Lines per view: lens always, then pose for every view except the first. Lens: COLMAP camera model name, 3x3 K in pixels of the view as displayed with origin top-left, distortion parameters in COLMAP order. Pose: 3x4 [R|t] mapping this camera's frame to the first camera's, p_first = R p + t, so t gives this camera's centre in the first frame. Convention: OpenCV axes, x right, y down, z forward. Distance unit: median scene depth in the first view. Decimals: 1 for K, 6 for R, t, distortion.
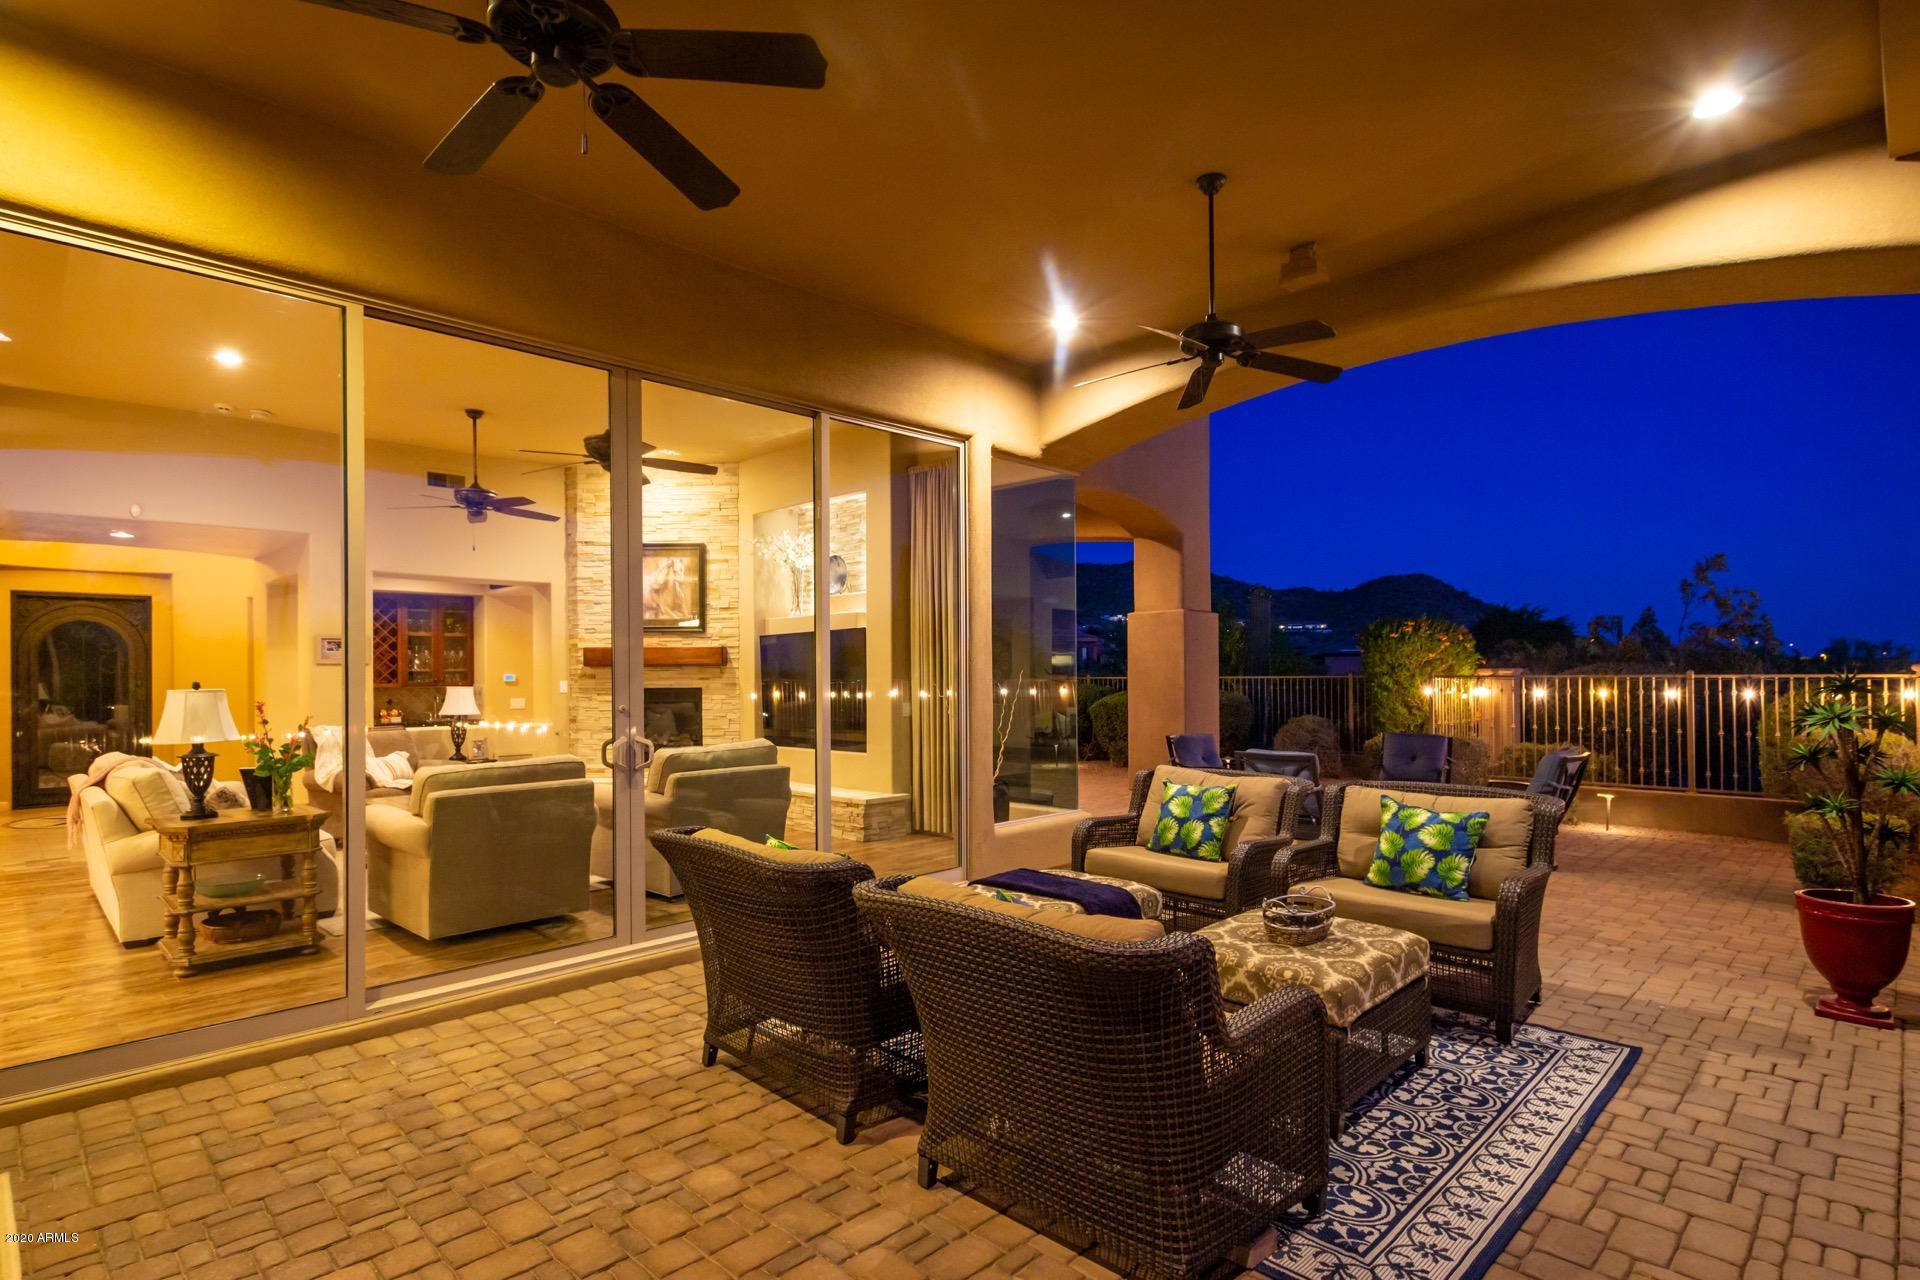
lens RADIAL K [[963.1, 0, 958.5], [0, 963.1, 666.9], [0, 0, 1]] dist [-0.000247, -0.000058]
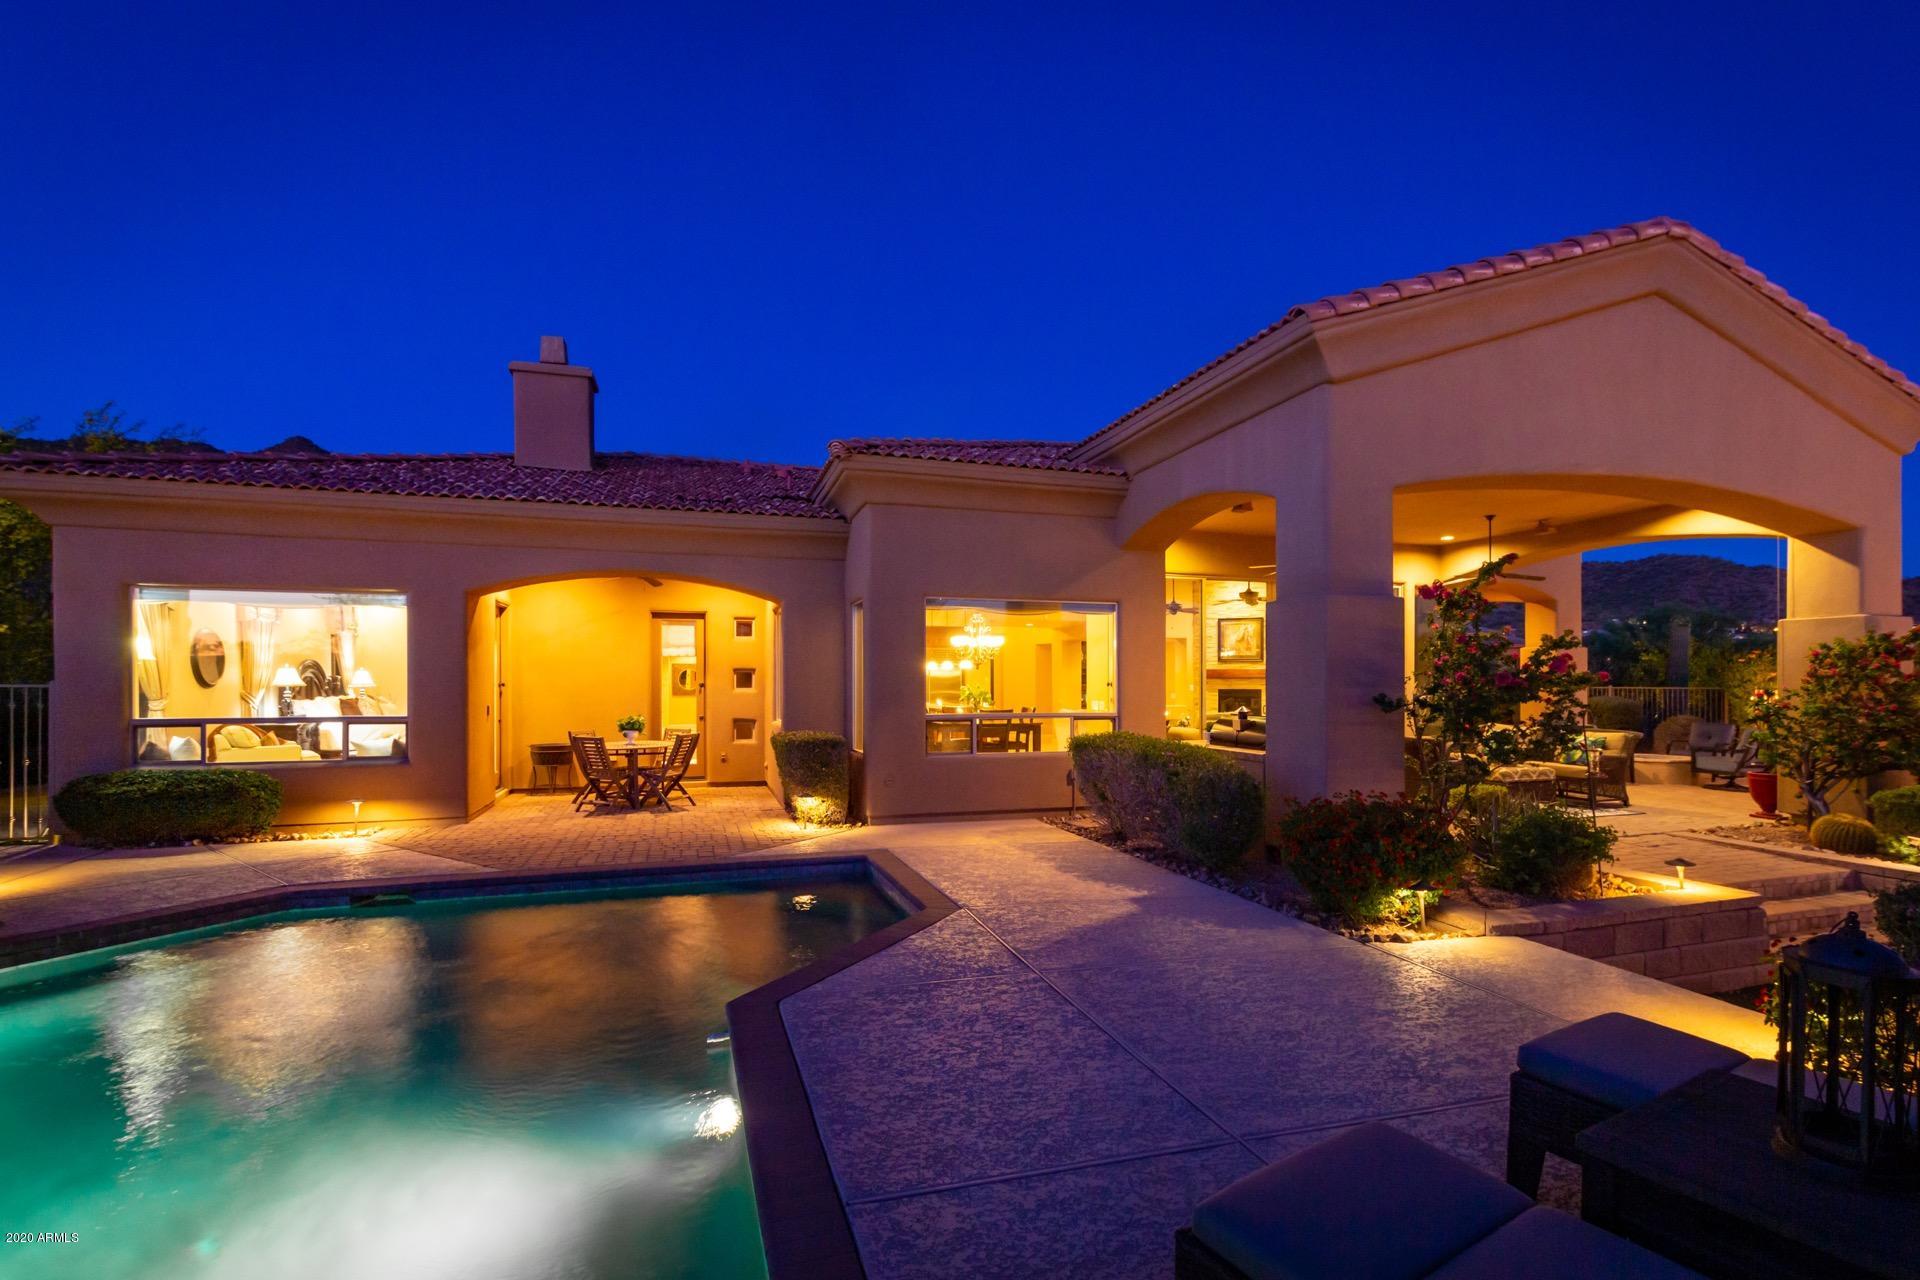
lens RADIAL K [[871.8, 0, 971.8], [0, 871.8, 674.6], [0, 0, 1]] dist [0.000464, -0.000077]
pose [[0.884375, 0.005782, -0.466741, 0.056941], [-0.005536, 0.999983, 0.001898, -0.011614], [0.466744, 0.000905, 0.884392, -1.093071]]
